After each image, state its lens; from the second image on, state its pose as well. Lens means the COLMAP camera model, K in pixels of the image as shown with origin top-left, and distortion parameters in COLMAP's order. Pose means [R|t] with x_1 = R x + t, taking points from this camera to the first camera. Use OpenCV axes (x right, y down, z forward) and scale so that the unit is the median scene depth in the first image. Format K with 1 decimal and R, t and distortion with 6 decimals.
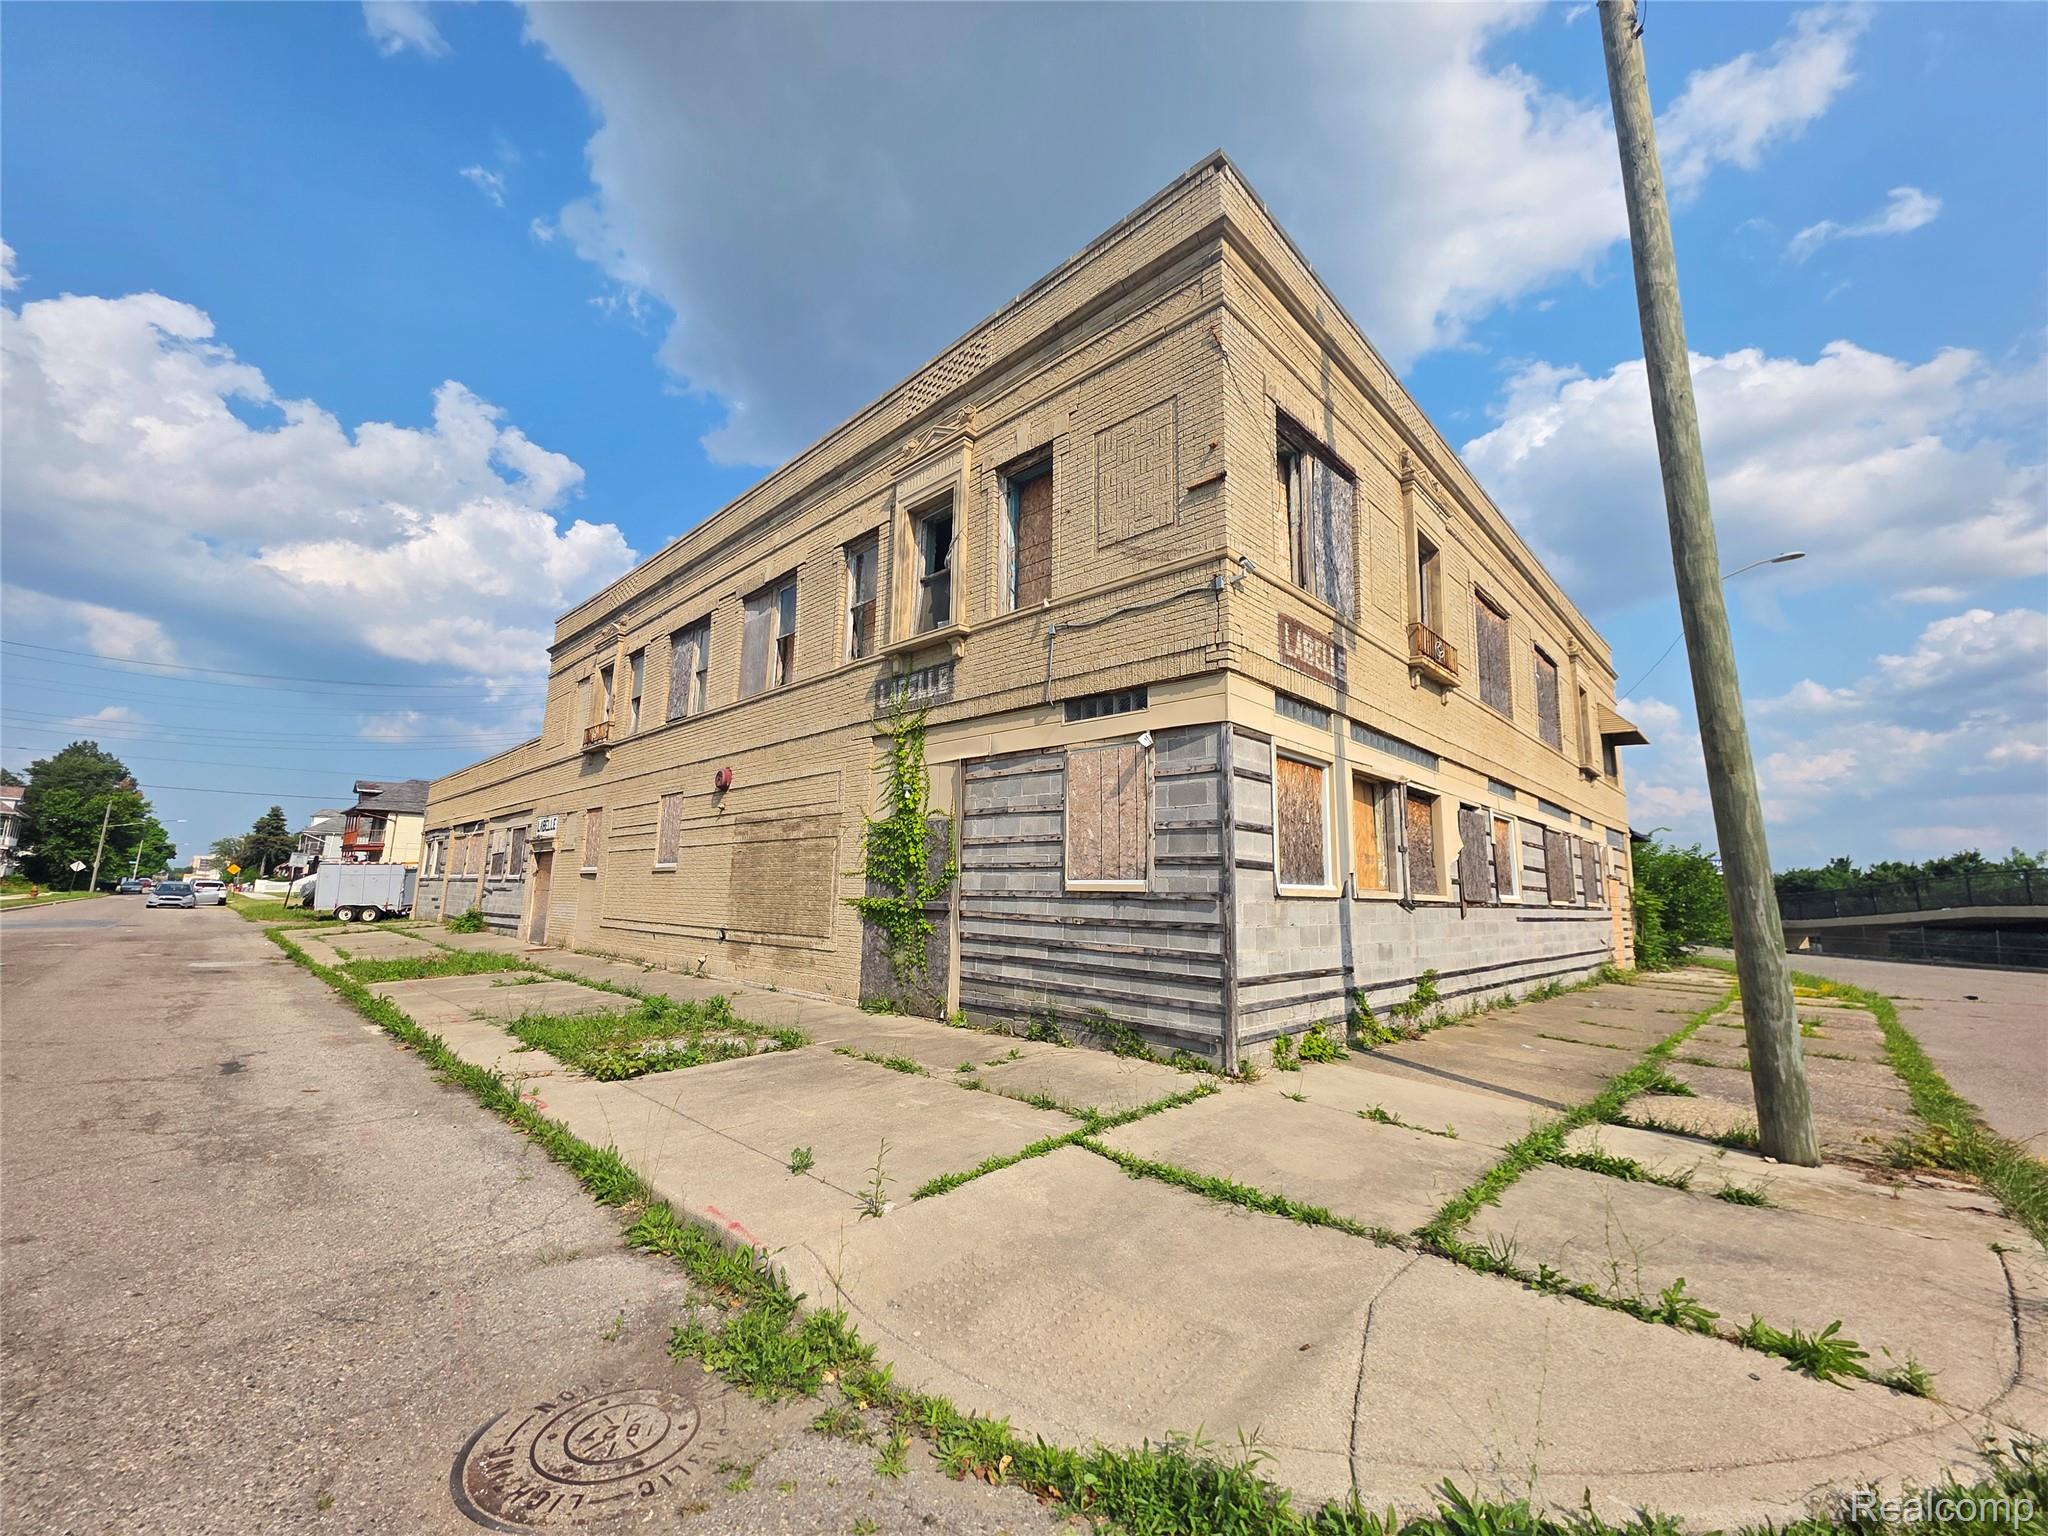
lens RADIAL K [[813.4, 0, 1026.4], [0, 813.4, 758.4], [0, 0, 1]] dist [0.001266, -0.000775]
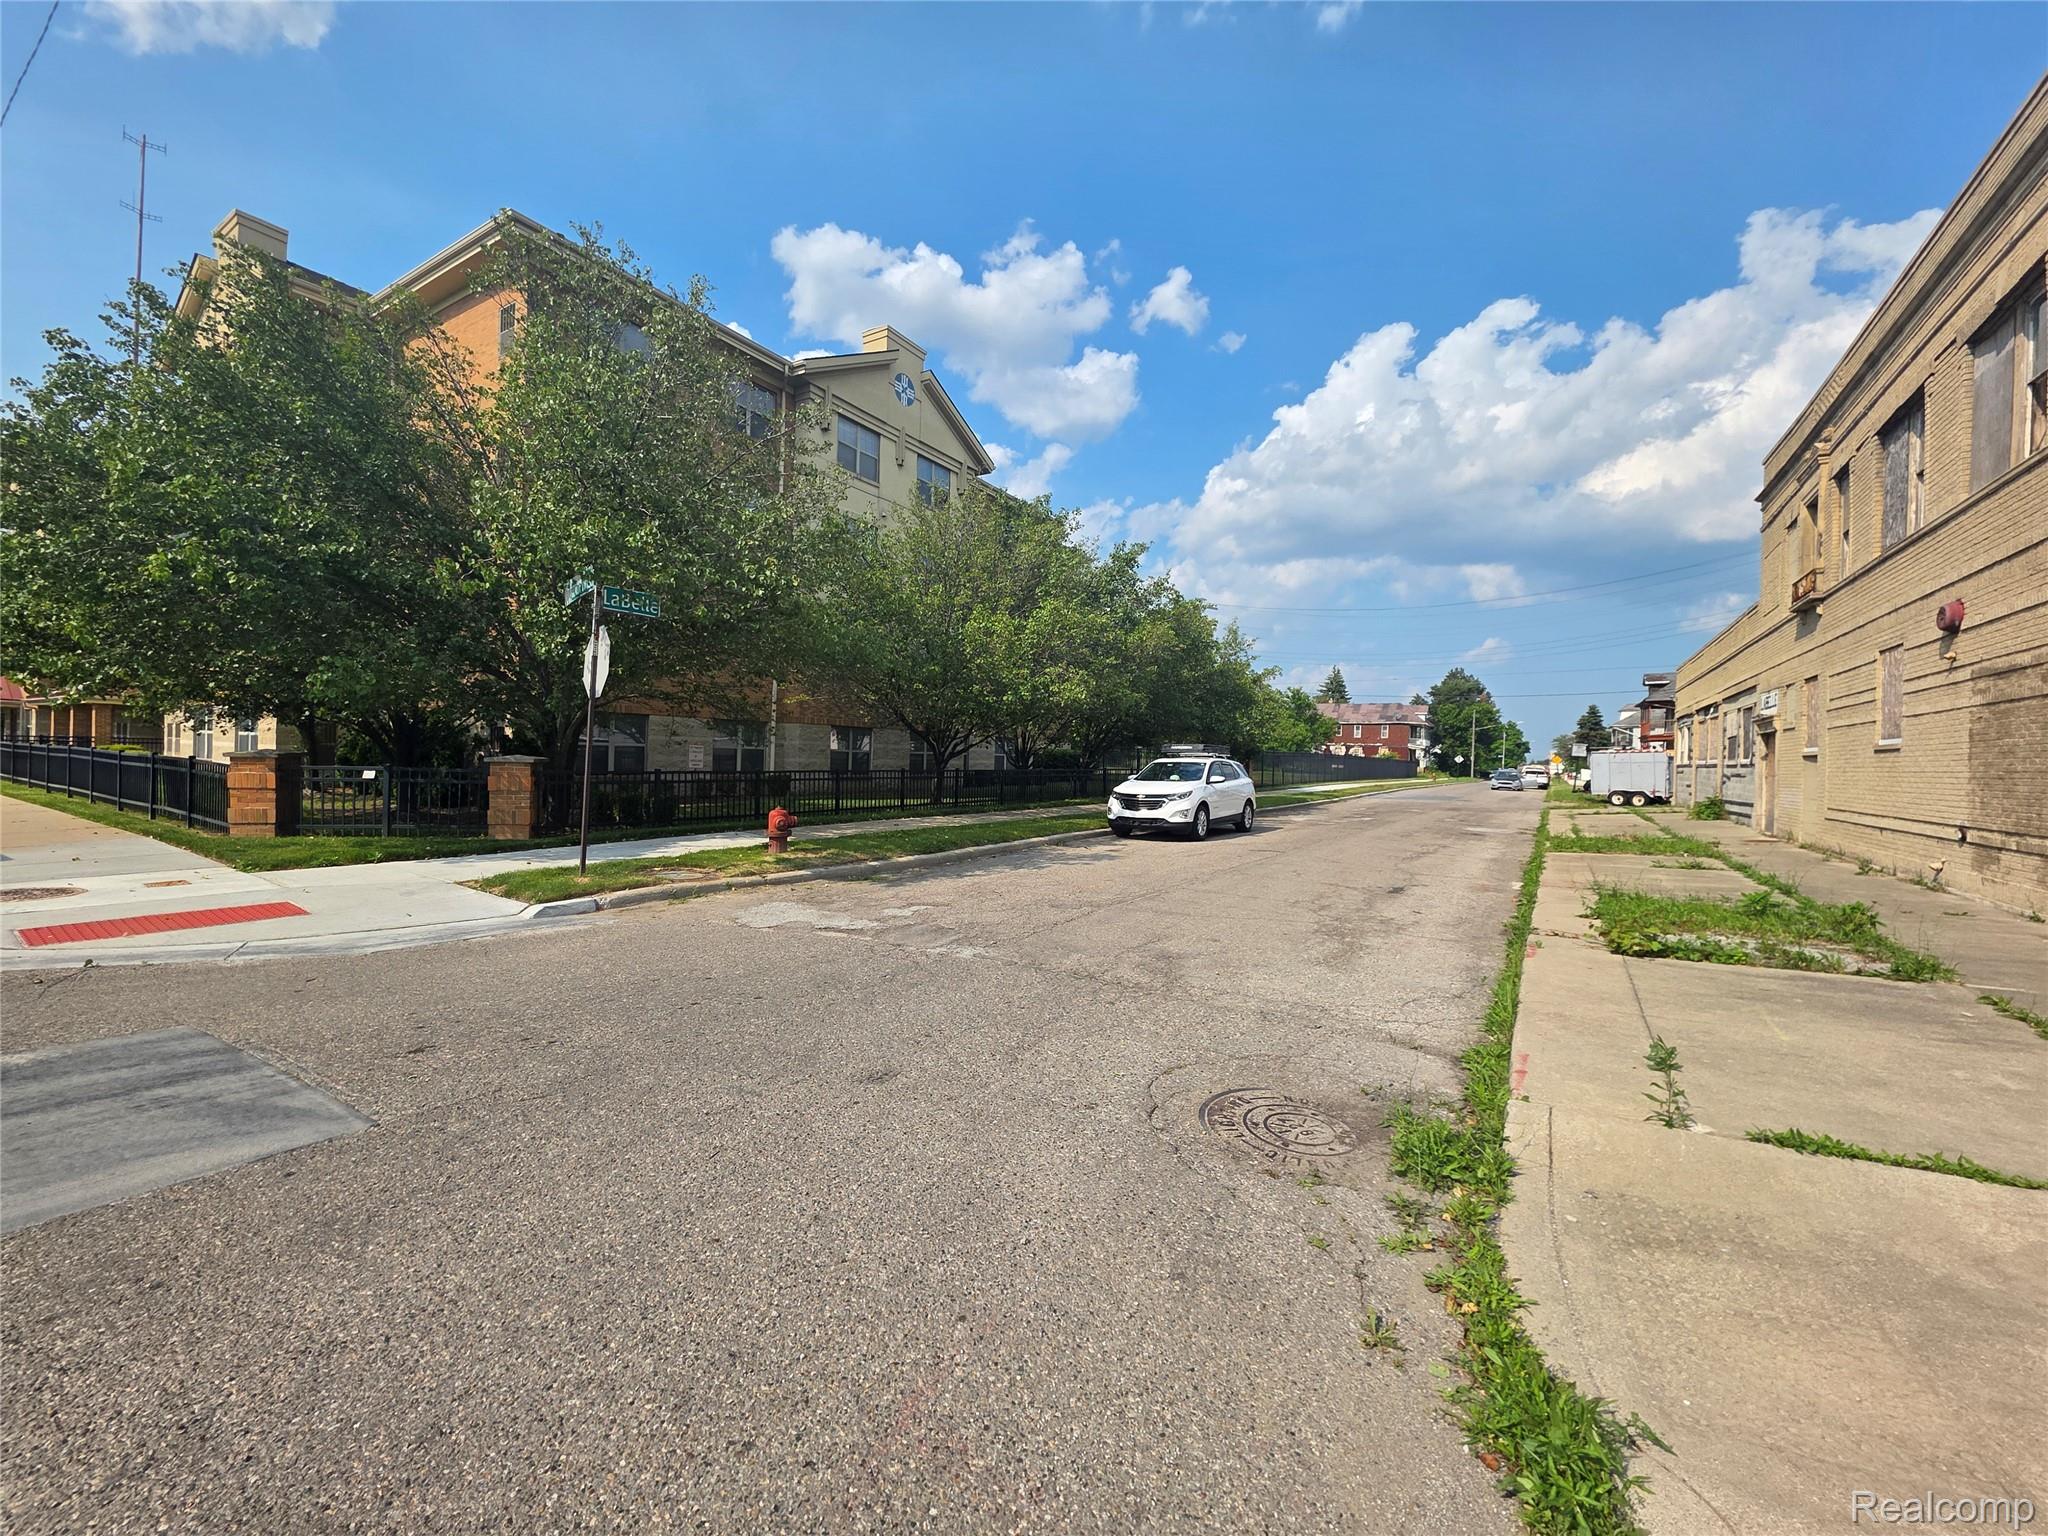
lens RADIAL K [[813.4, 0, 1026.4], [0, 813.4, 758.4], [0, 0, 1]] dist [0.001266, -0.000775]
pose [[0.205275, -0.012473, -0.978625, 0.146521], [0.142426, 0.989655, 0.017262, 0.020245], [0.968286, -0.142925, 0.204928, 0.065868]]
